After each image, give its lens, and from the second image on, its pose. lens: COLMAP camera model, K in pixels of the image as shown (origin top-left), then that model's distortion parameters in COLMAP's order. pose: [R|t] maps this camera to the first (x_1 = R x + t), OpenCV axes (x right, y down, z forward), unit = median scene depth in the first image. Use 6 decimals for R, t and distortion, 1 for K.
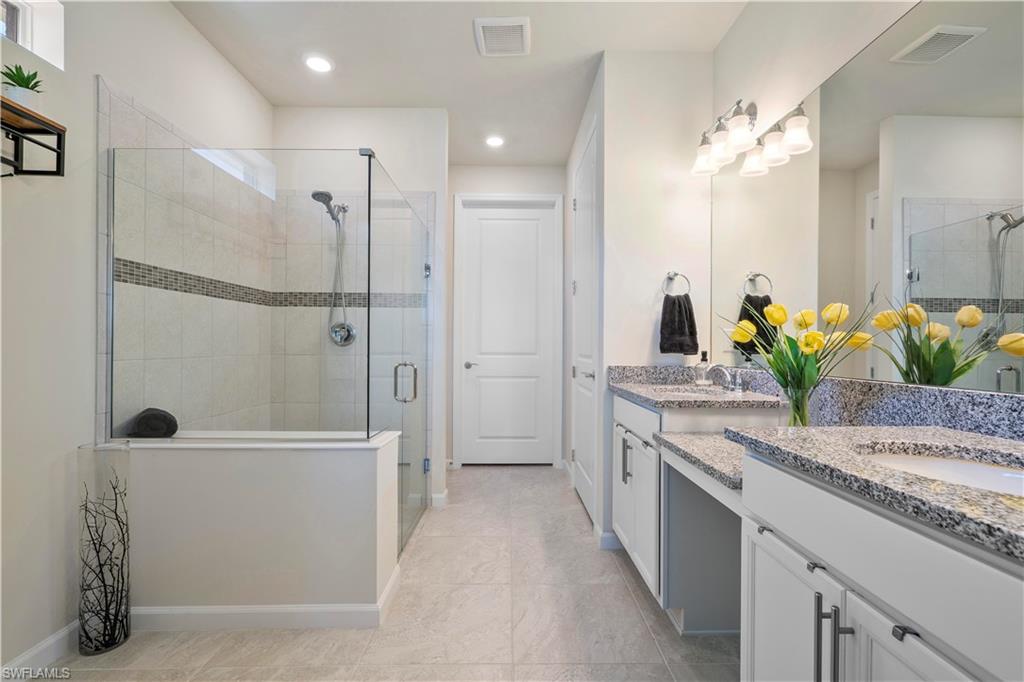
lens RADIAL K [[469.0, 0, 511.7], [0, 469.0, 345.8], [0, 0, 1]] dist [-0.009488, 0.005120]
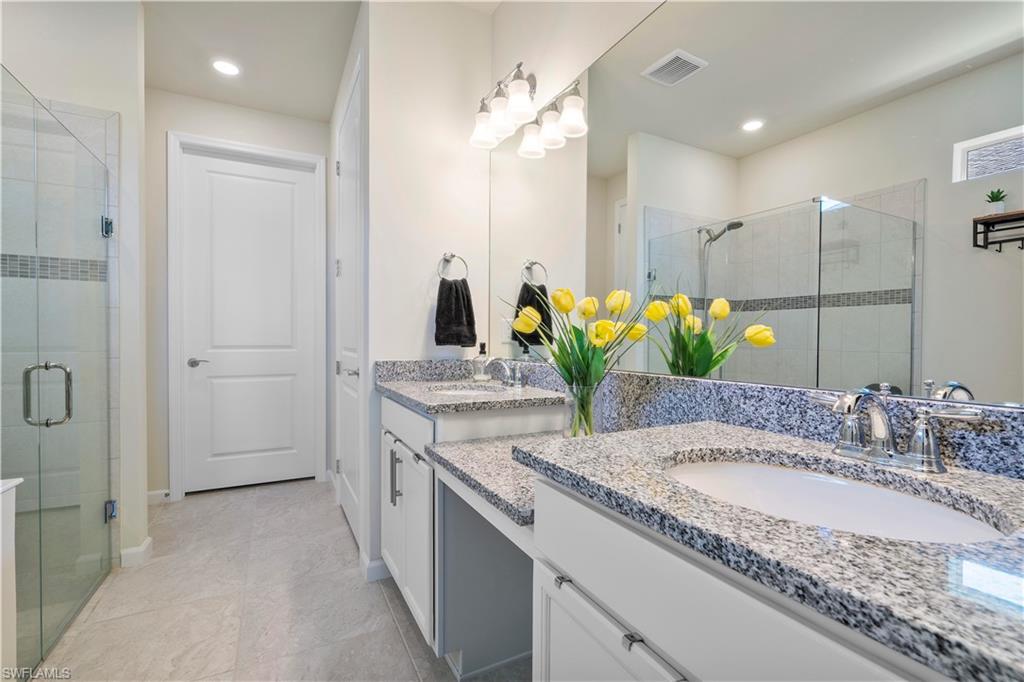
lens RADIAL K [[469.0, 0, 515.3], [0, 469.0, 342.9], [0, 0, 1]] dist [-0.009488, 0.005120]
pose [[0.893355, -0.006308, 0.449307, 0.060328], [0.000310, 0.999910, 0.013421, -0.000545], [-0.449352, -0.011850, 0.893276, 0.162835]]
